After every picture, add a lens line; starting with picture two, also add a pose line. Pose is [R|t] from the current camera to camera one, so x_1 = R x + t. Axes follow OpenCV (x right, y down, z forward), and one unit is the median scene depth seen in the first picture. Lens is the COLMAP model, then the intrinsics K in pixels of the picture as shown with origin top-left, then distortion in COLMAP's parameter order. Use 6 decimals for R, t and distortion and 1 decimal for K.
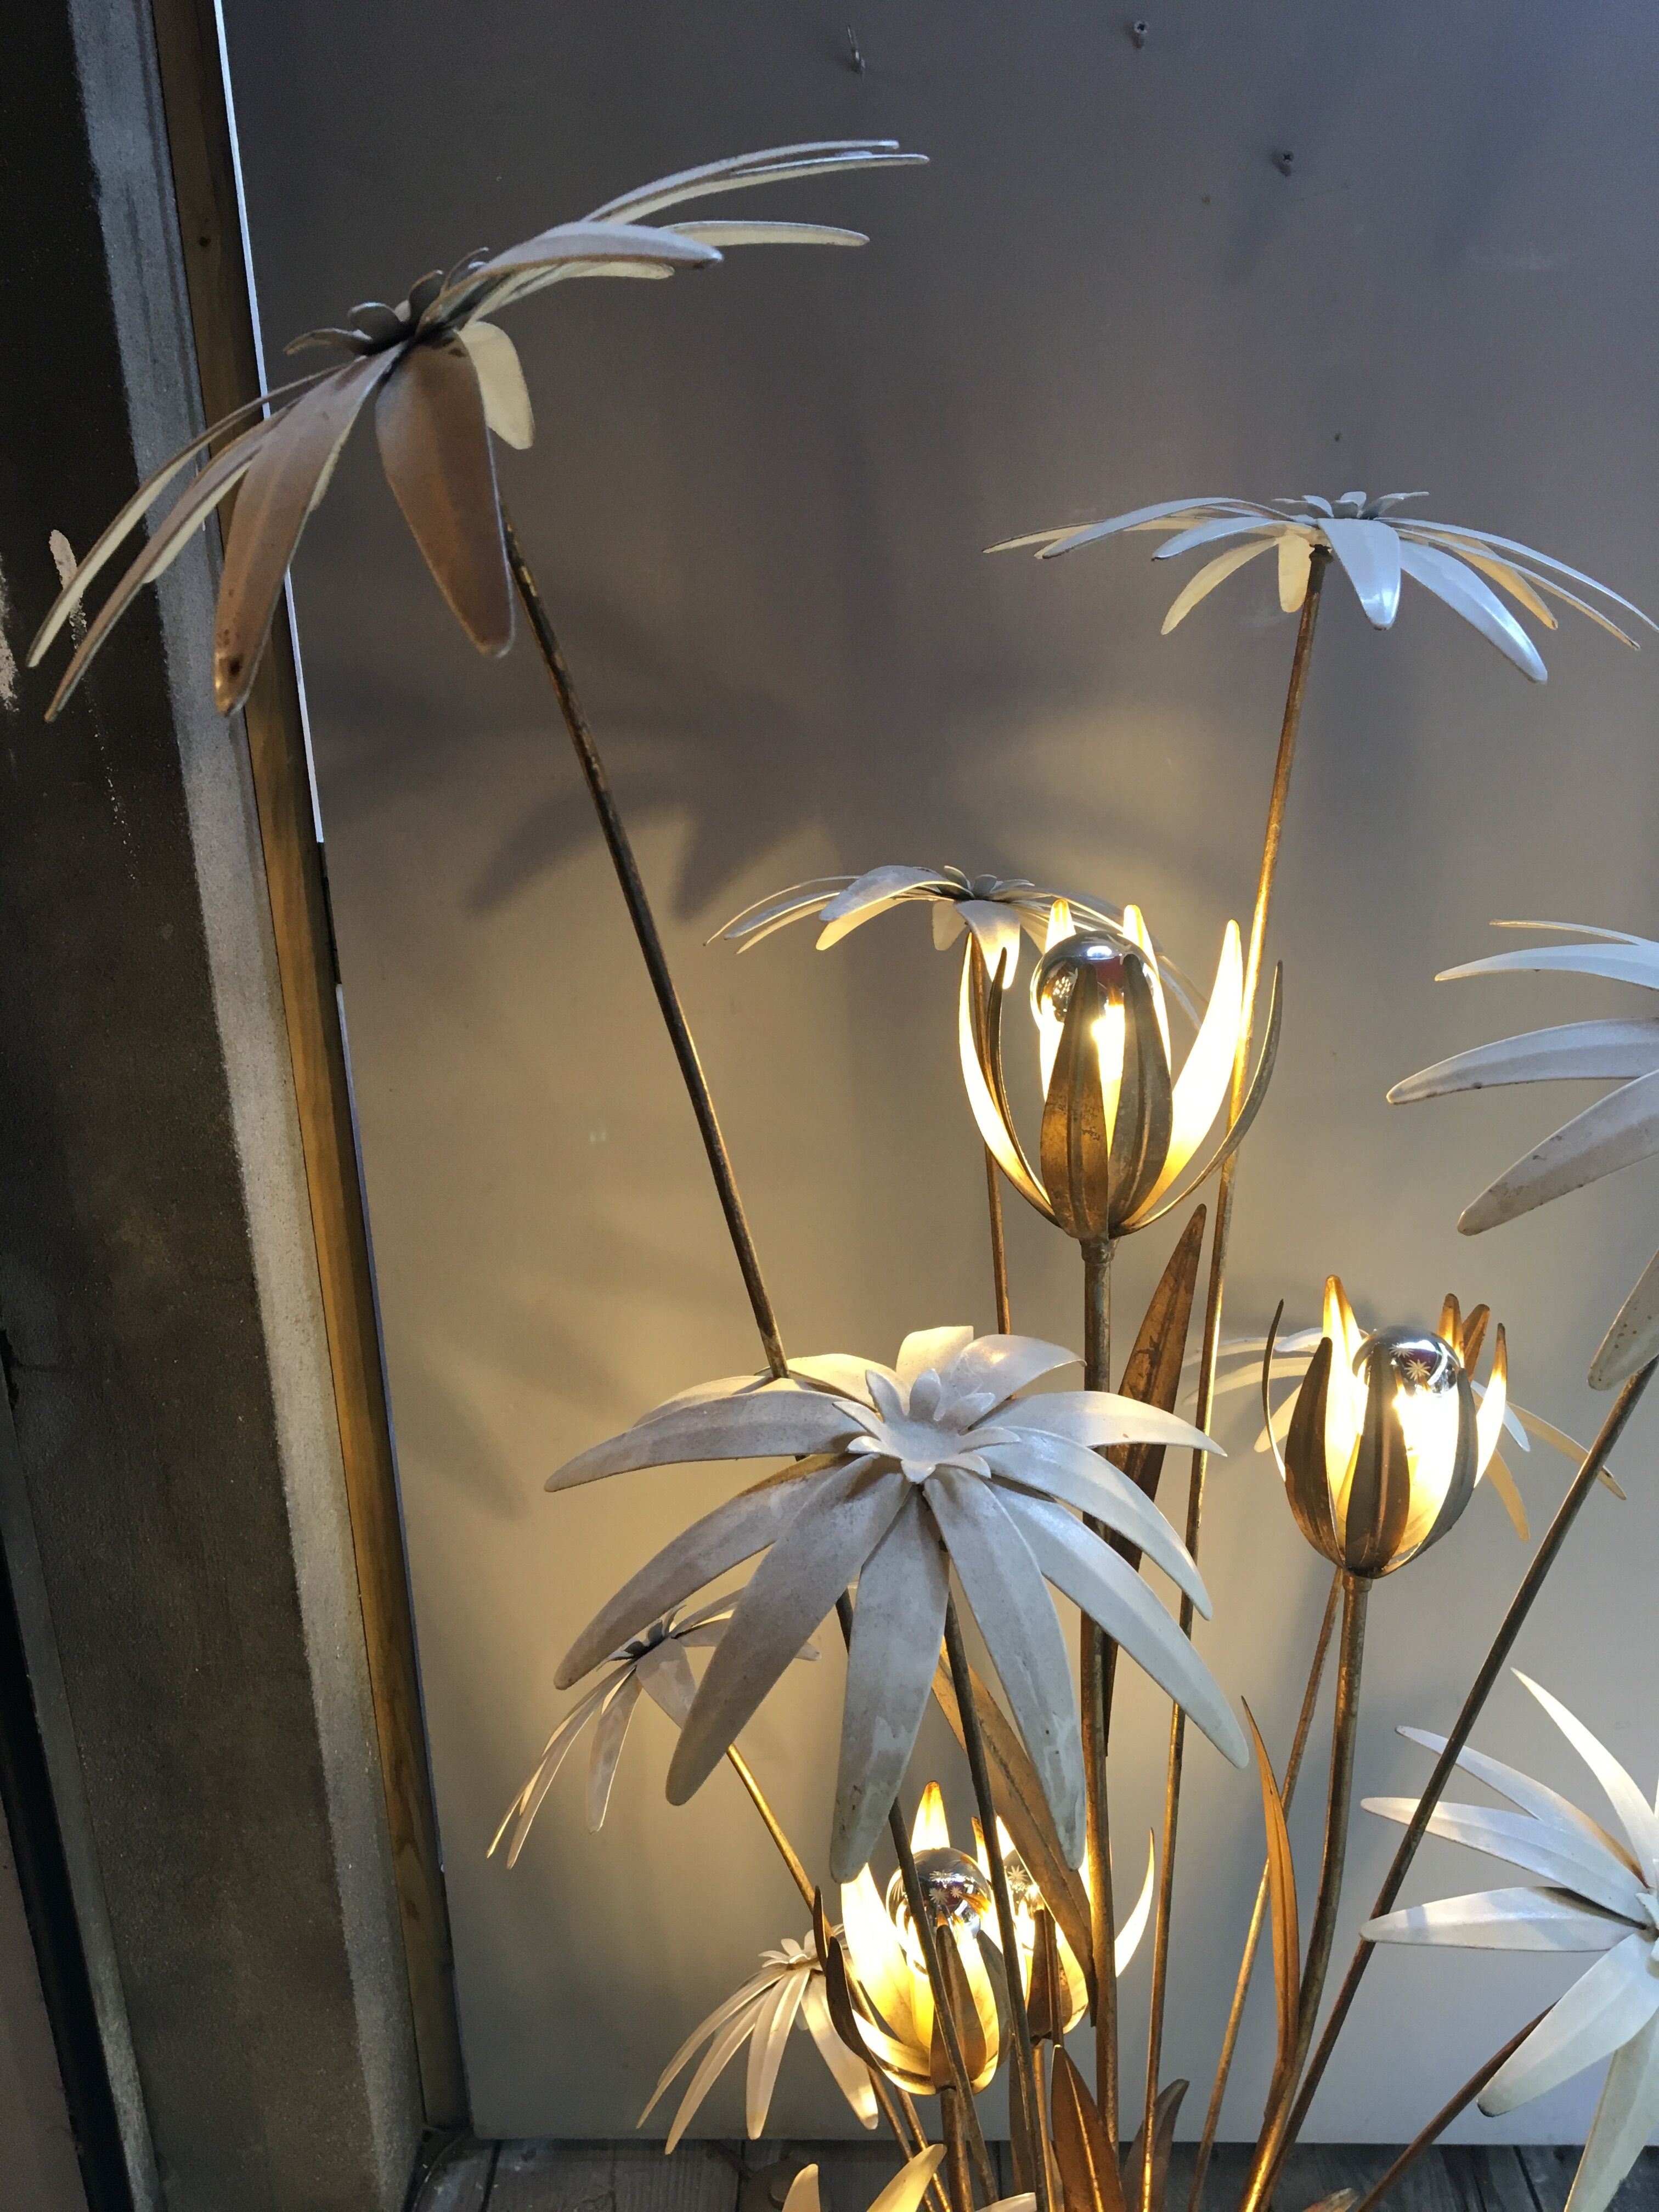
lens RADIAL K [[1861.4, 0, 821.6], [0, 1861.4, 1099.6], [0, 0, 1]] dist [0.069227, -0.091805]
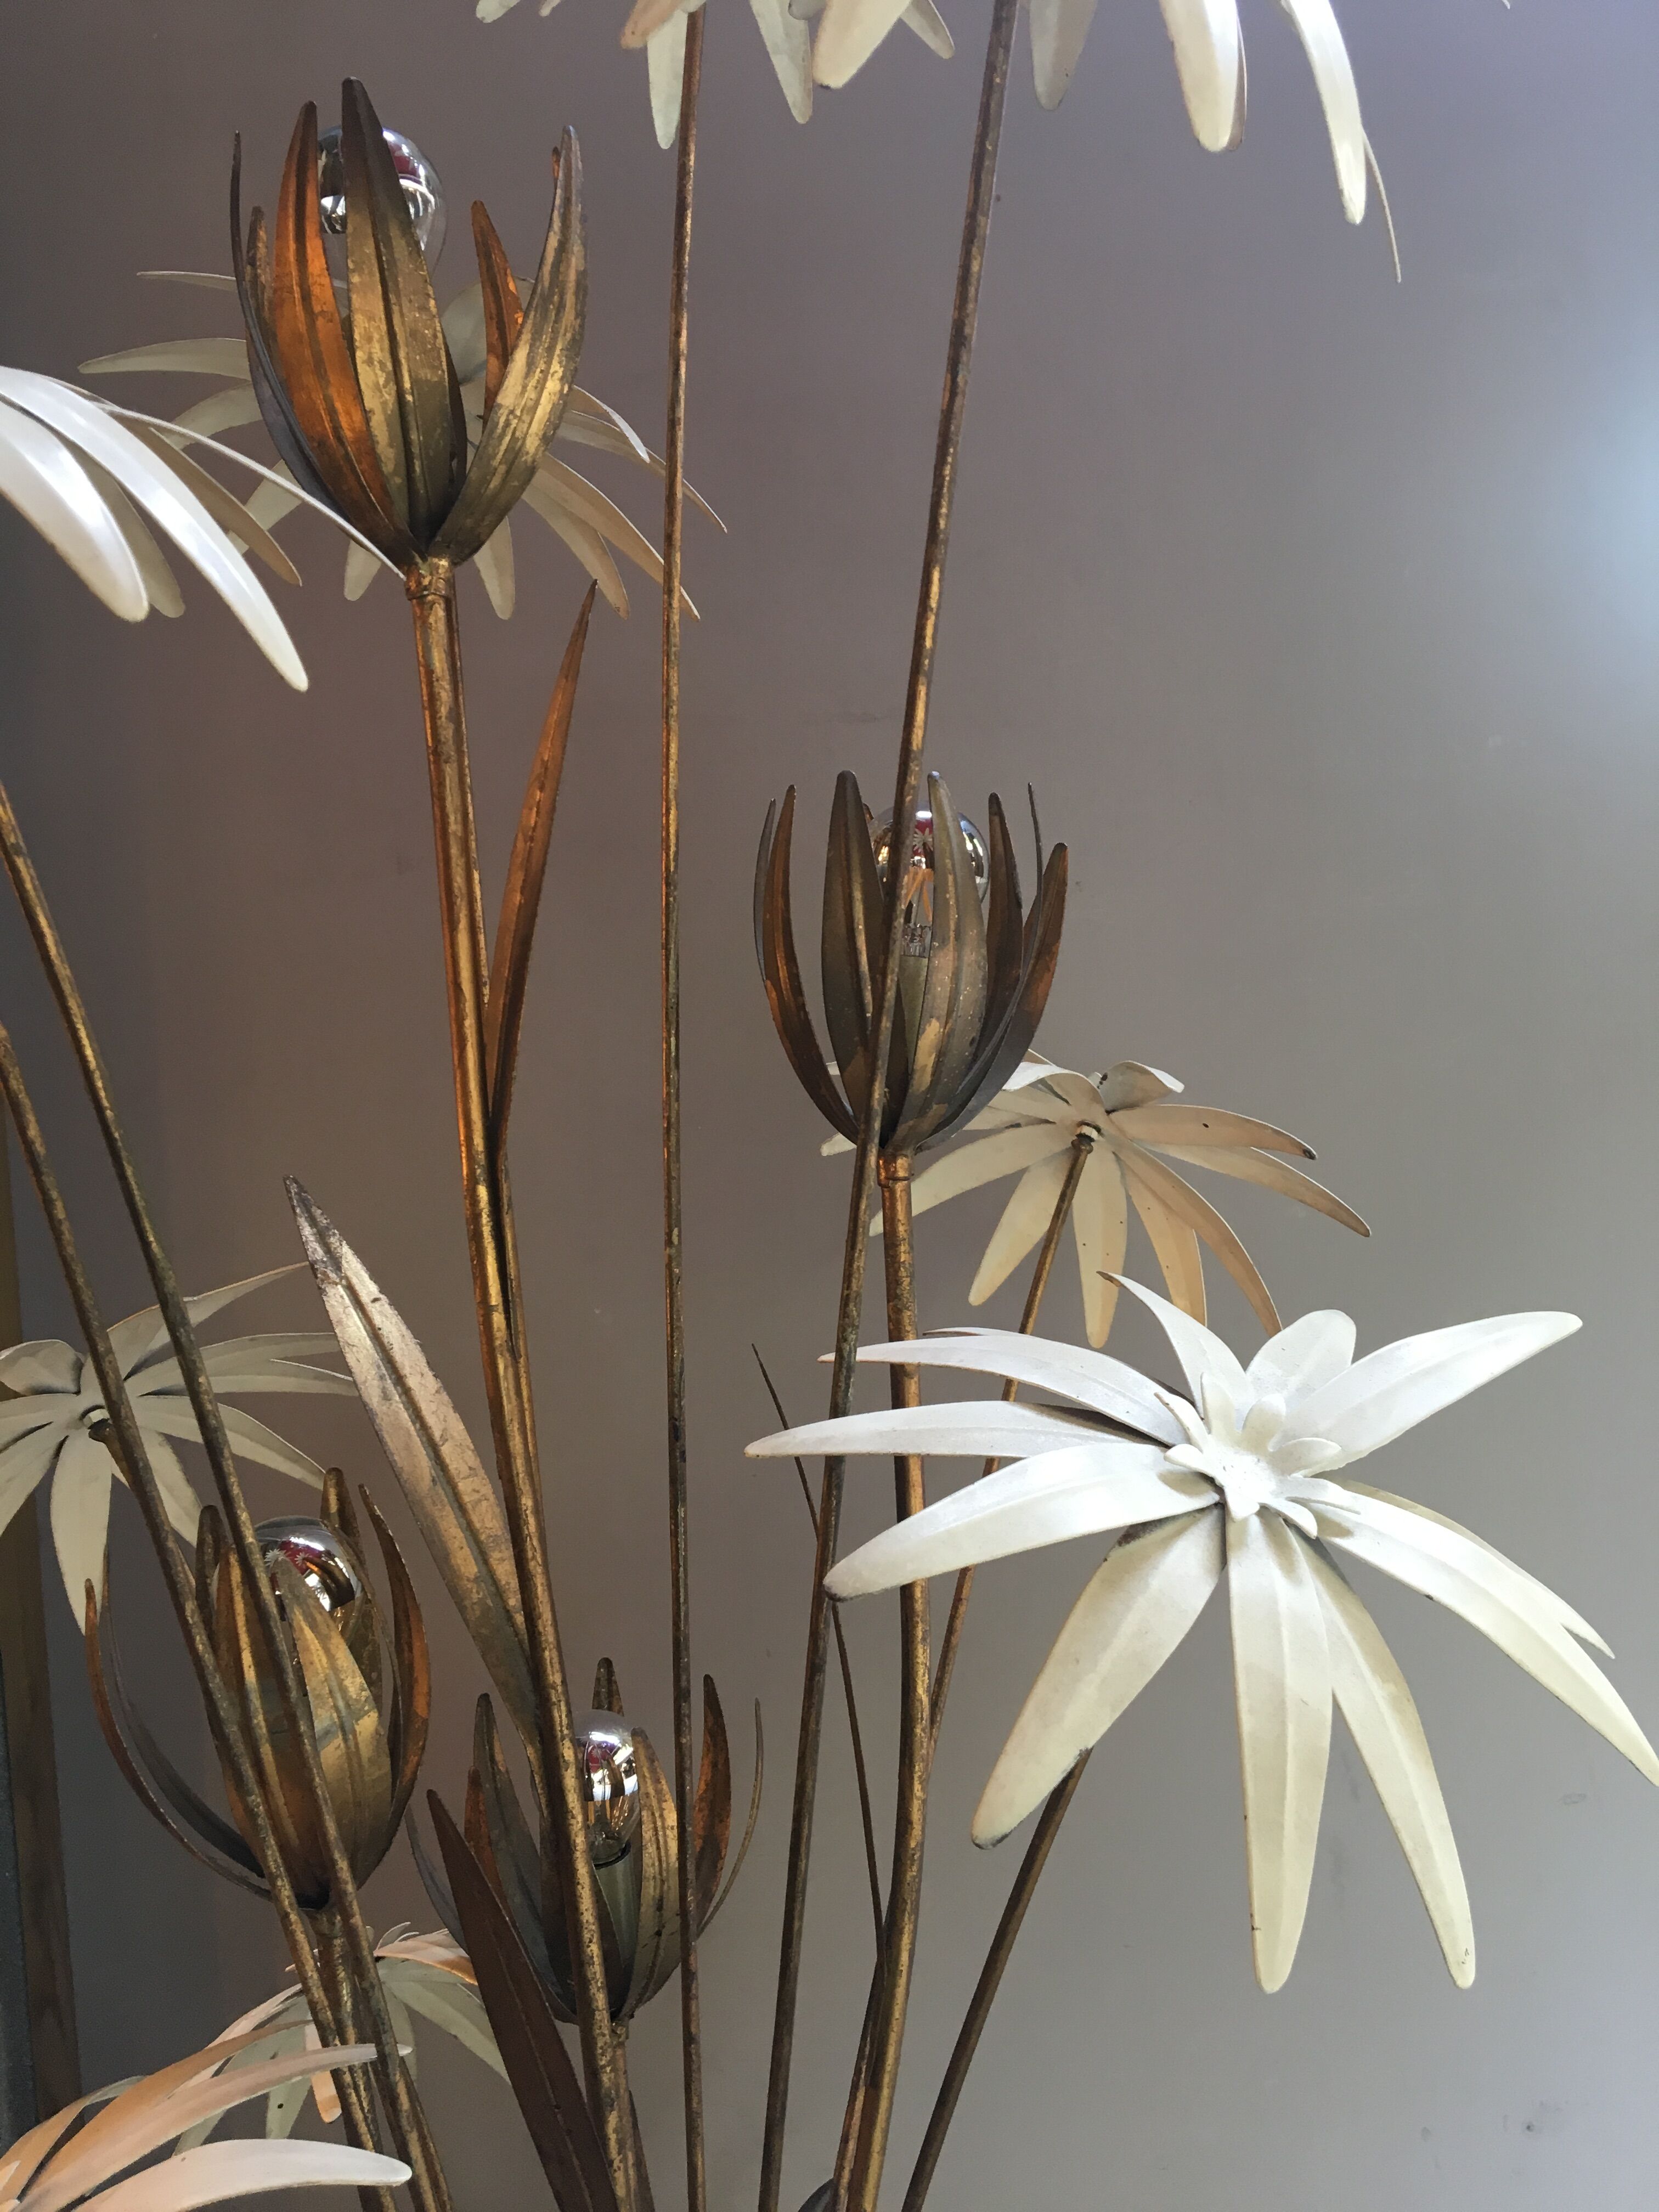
lens RADIAL K [[1861.4, 0, 821.6], [0, 1861.4, 1099.6], [0, 0, 1]] dist [0.069227, -0.091805]
pose [[0.994842, -0.032350, -0.096137, 0.245935], [0.002997, 0.956743, -0.290920, 0.332980], [0.101390, 0.289132, 0.951905, 0.210320]]
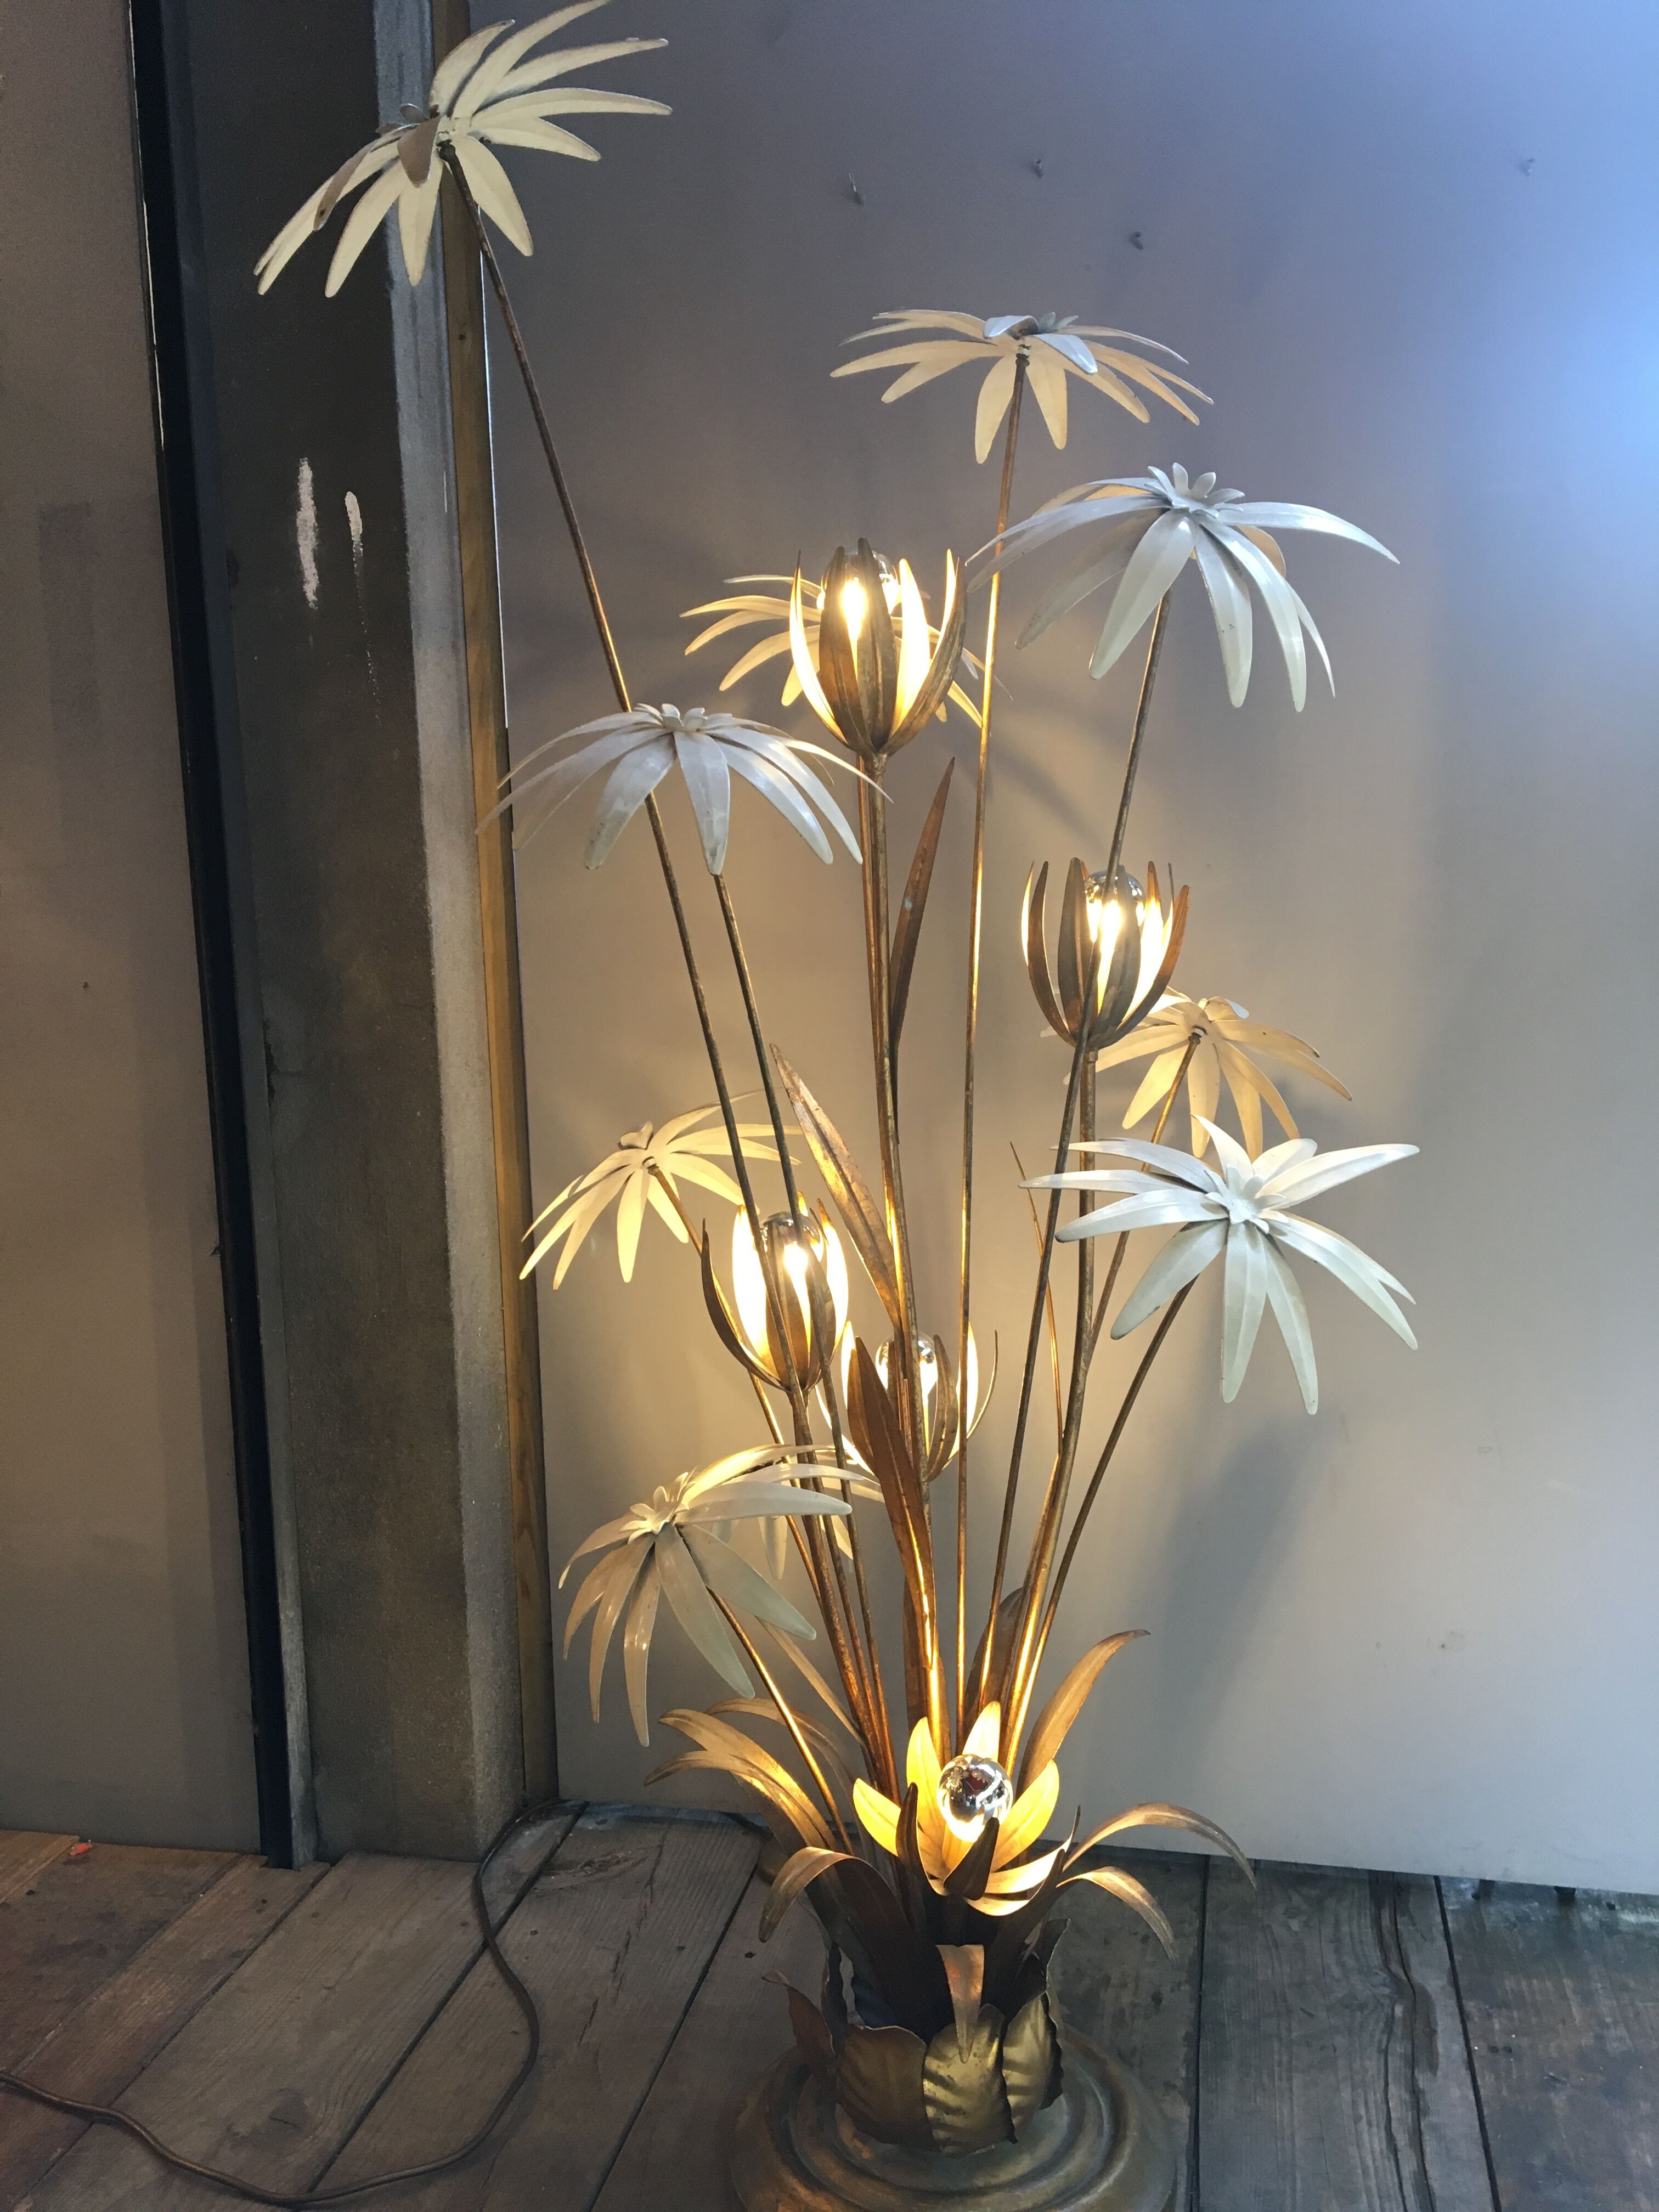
lens RADIAL K [[1859.3, 0, 824.2], [0, 1859.3, 1102.5], [0, 0, 1]] dist [0.087965, -0.127974]
pose [[0.983086, 0.025764, -0.181324, 0.260167], [-0.061061, 0.979518, -0.191876, 0.435890], [0.172667, 0.199702, 0.964523, -0.324462]]
